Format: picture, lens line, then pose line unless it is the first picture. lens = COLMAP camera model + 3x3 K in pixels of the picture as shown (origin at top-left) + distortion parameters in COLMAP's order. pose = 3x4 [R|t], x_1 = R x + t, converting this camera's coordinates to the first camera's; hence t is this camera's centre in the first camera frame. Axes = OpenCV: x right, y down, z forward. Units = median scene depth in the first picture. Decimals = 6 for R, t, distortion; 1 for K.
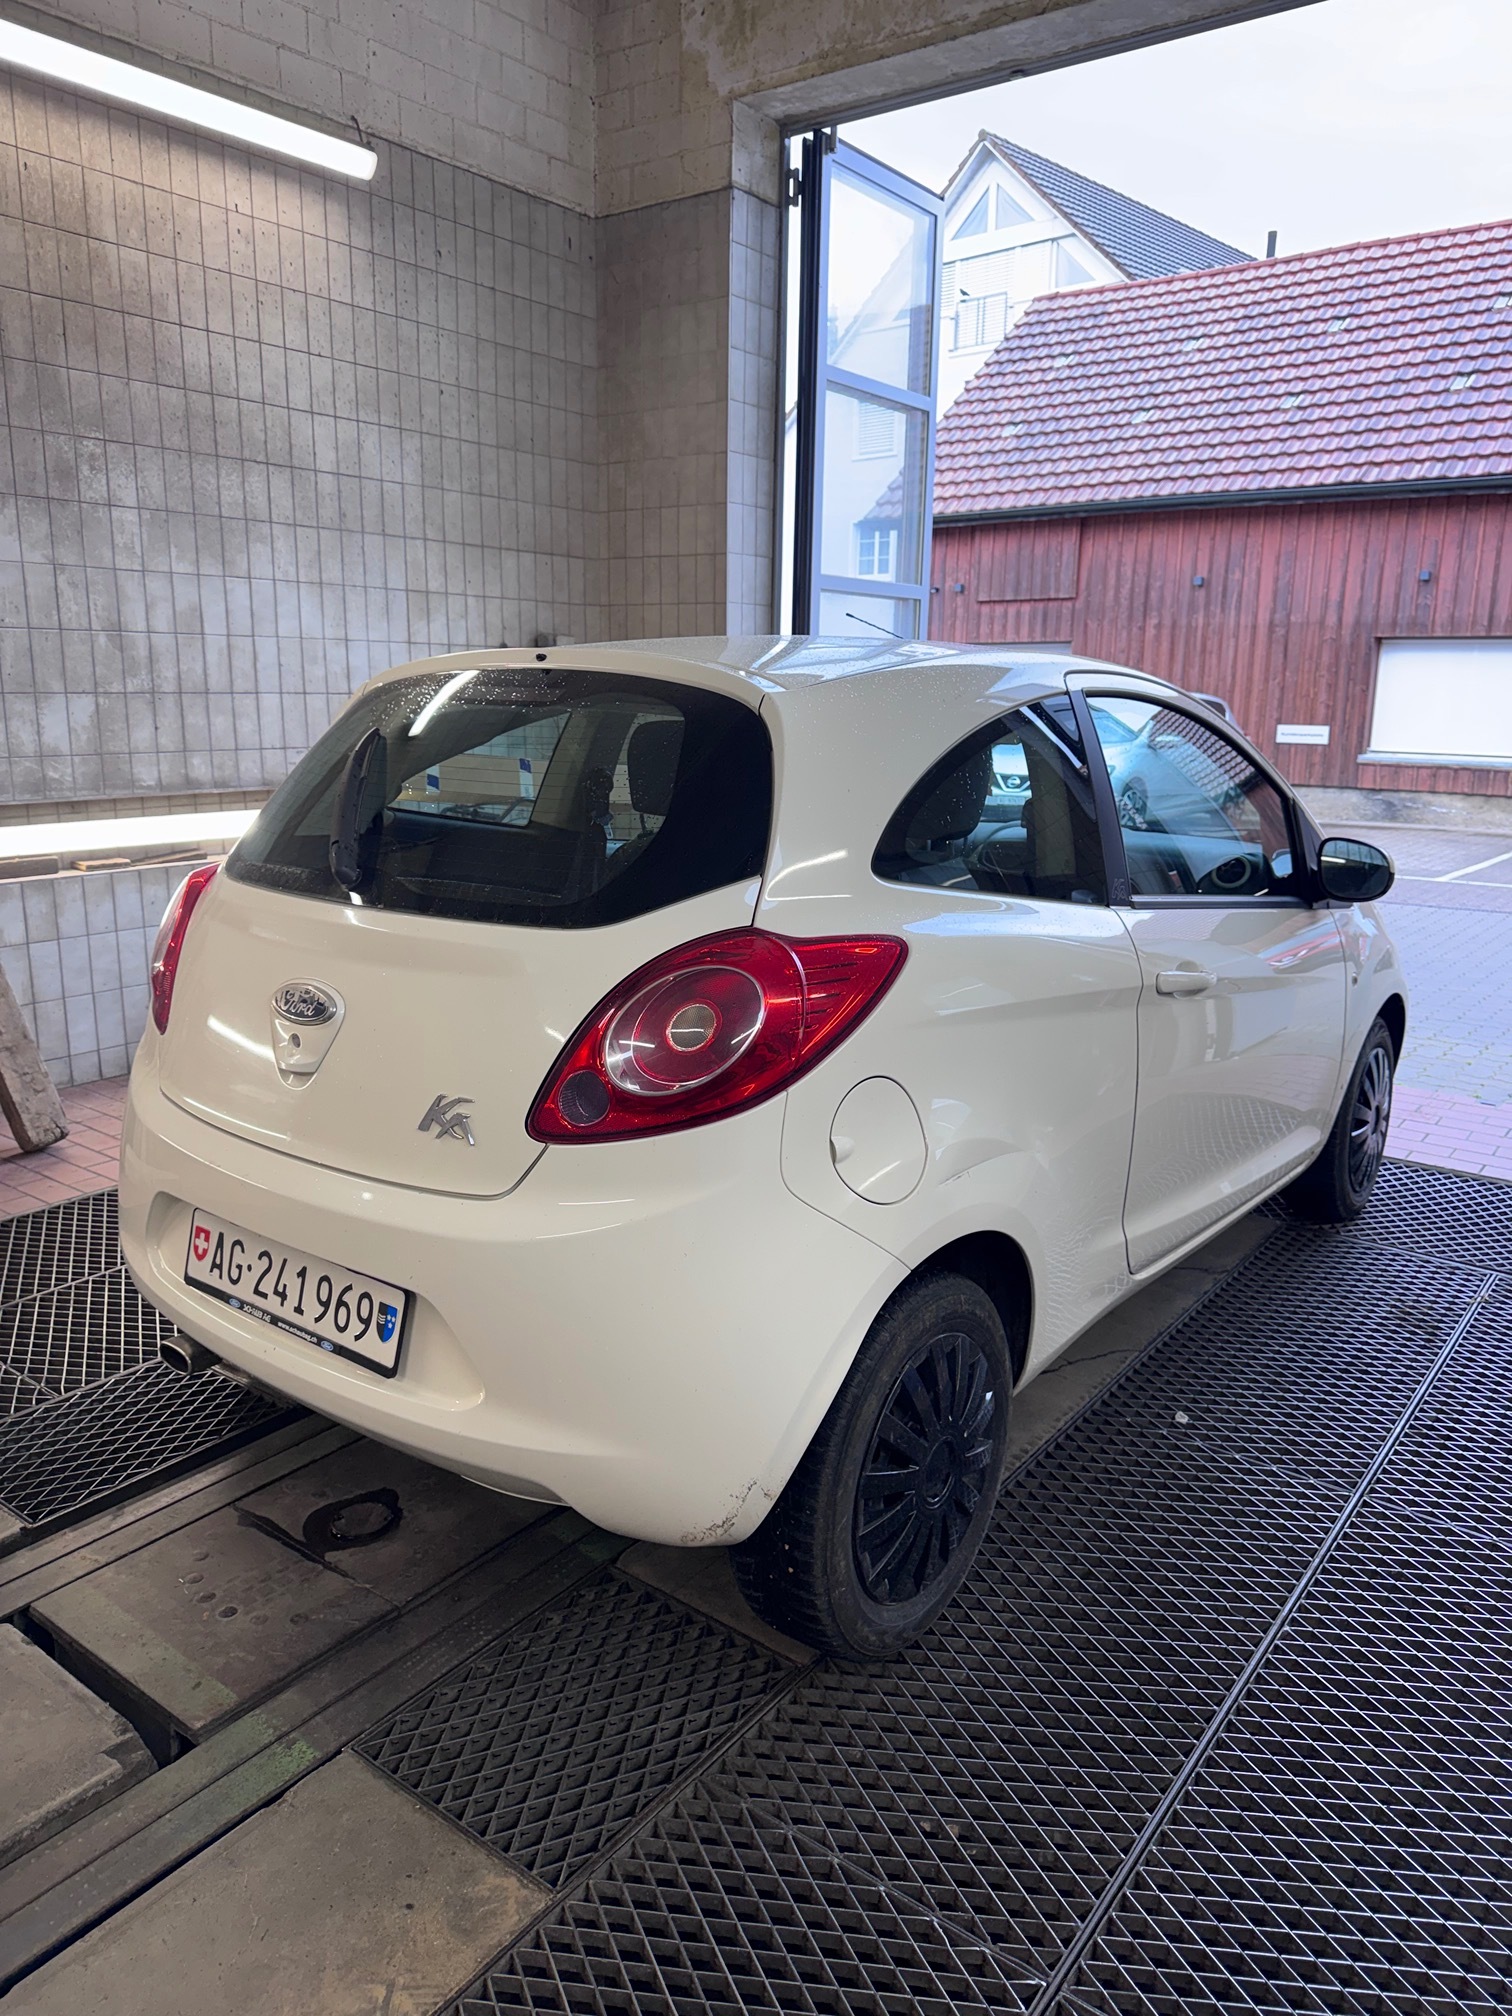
lens RADIAL K [[1446.9, 0, 774.1], [0, 1446.9, 1010.1], [0, 0, 1]] dist [0.026149, -0.024614]
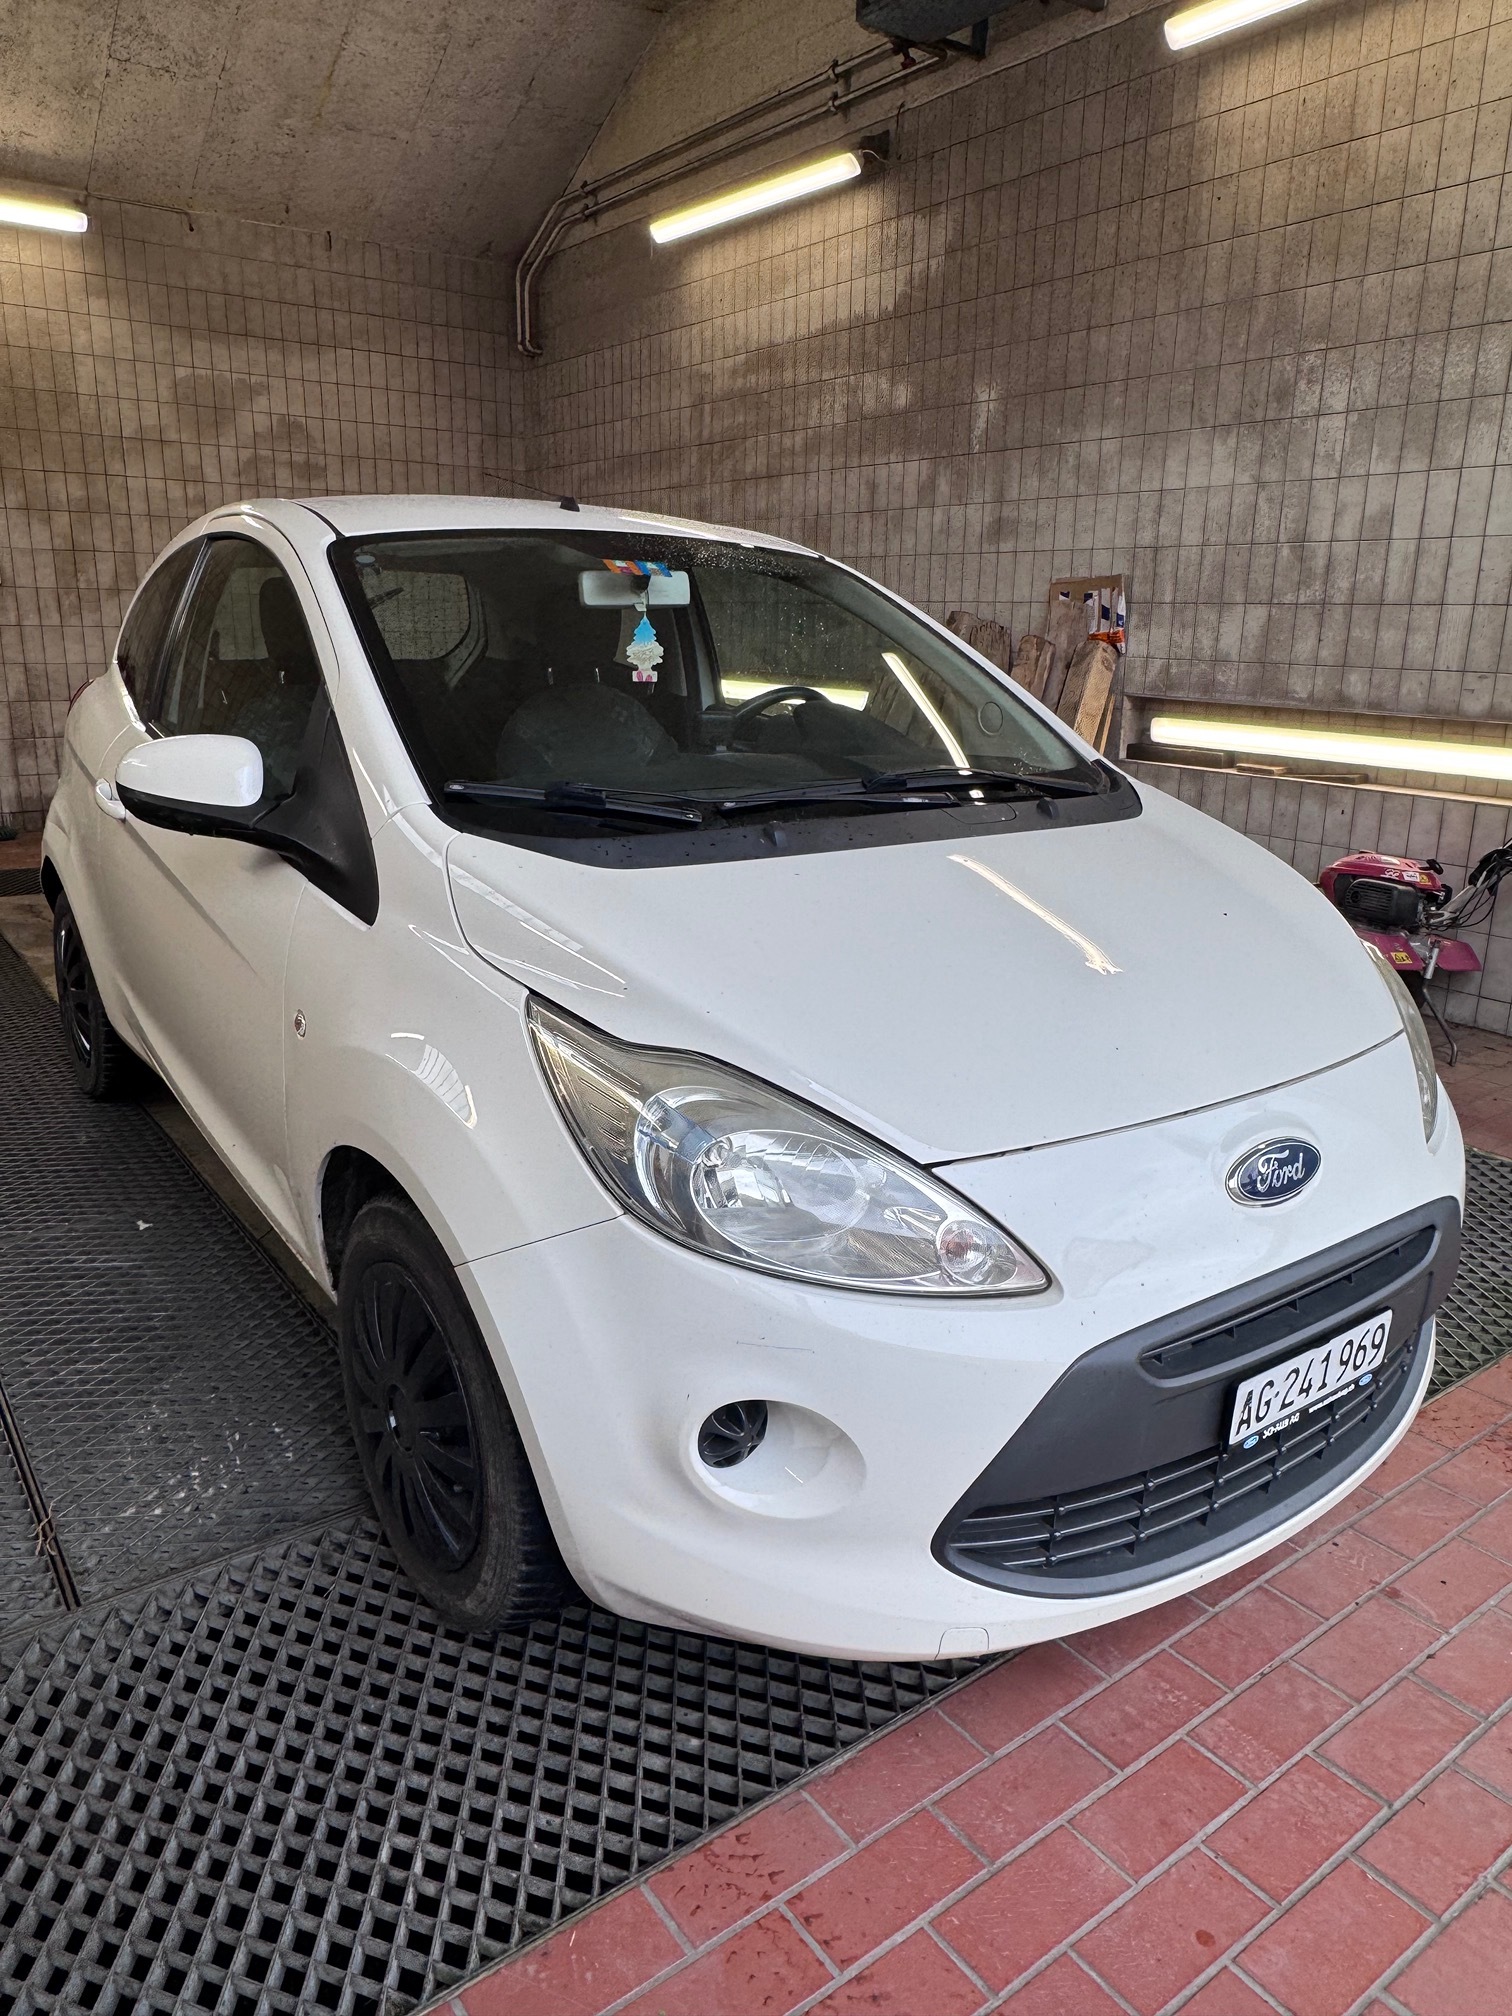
lens RADIAL K [[1374.7, 0, 768.6], [0, 1374.7, 998.5], [0, 0, 1]] dist [-0.010987, 0.012109]
pose [[-0.289065, 0.237767, -0.927313, 0.588778], [-0.235253, 0.921318, 0.309563, -0.166230], [0.927953, 0.307637, -0.210385, 0.902599]]
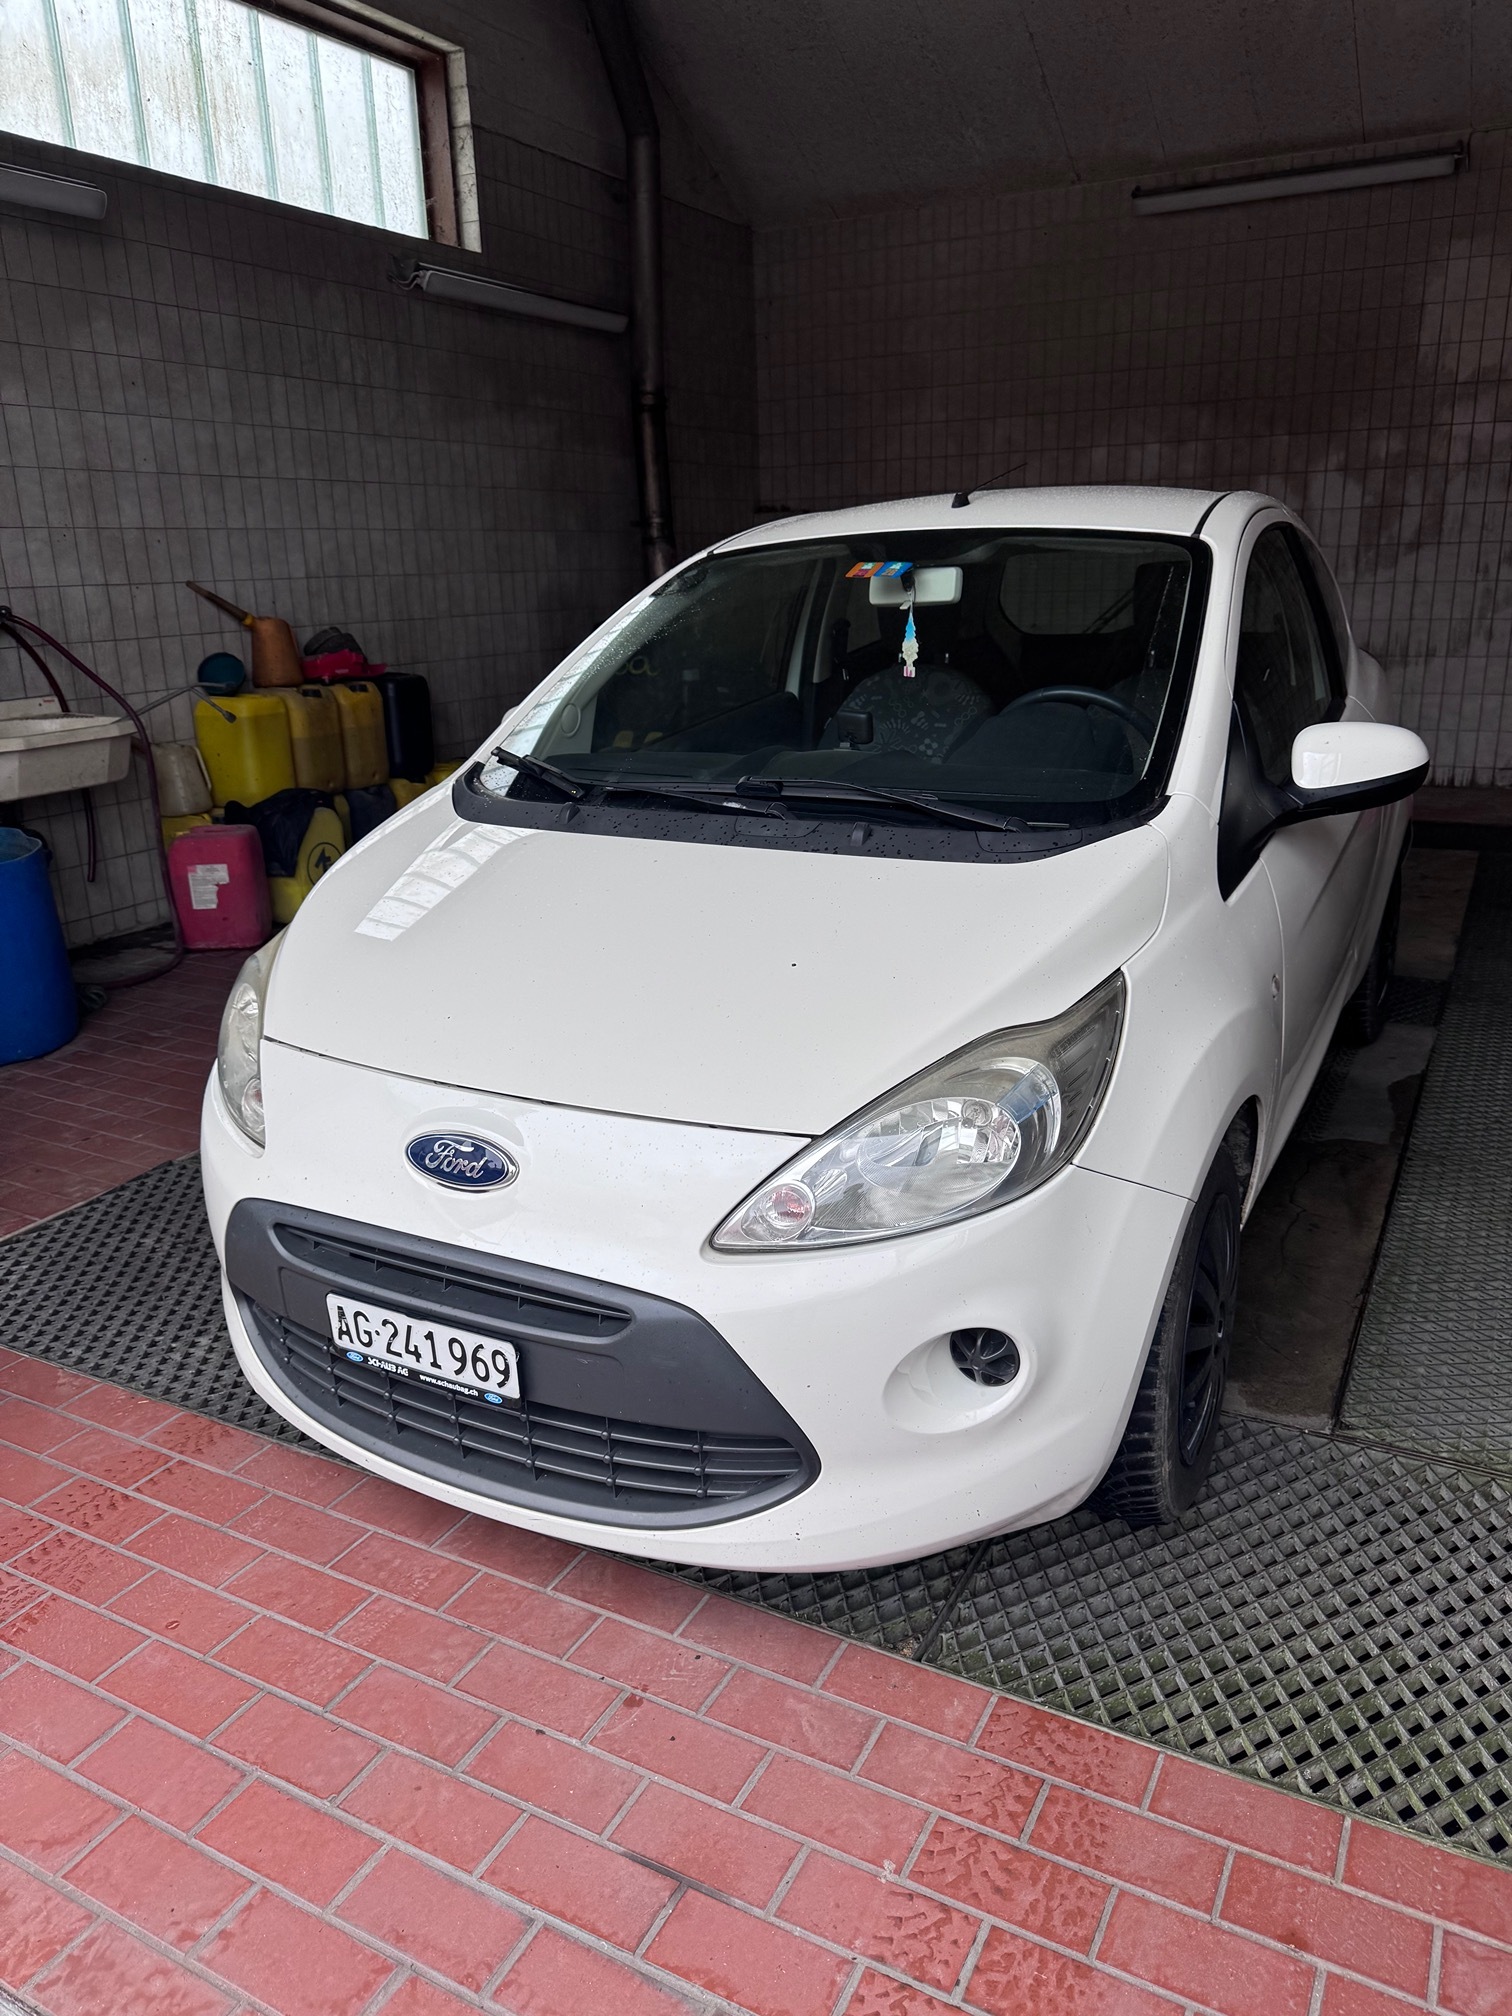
lens RADIAL K [[1446.9, 0, 749.3], [0, 1446.9, 1009.0], [0, 0, 1]] dist [0.026149, -0.024614]
pose [[-0.989401, 0.053345, -0.135053, 0.251599], [-0.021374, 0.866440, 0.498824, -0.272988], [0.143625, 0.496424, -0.856116, 1.253436]]
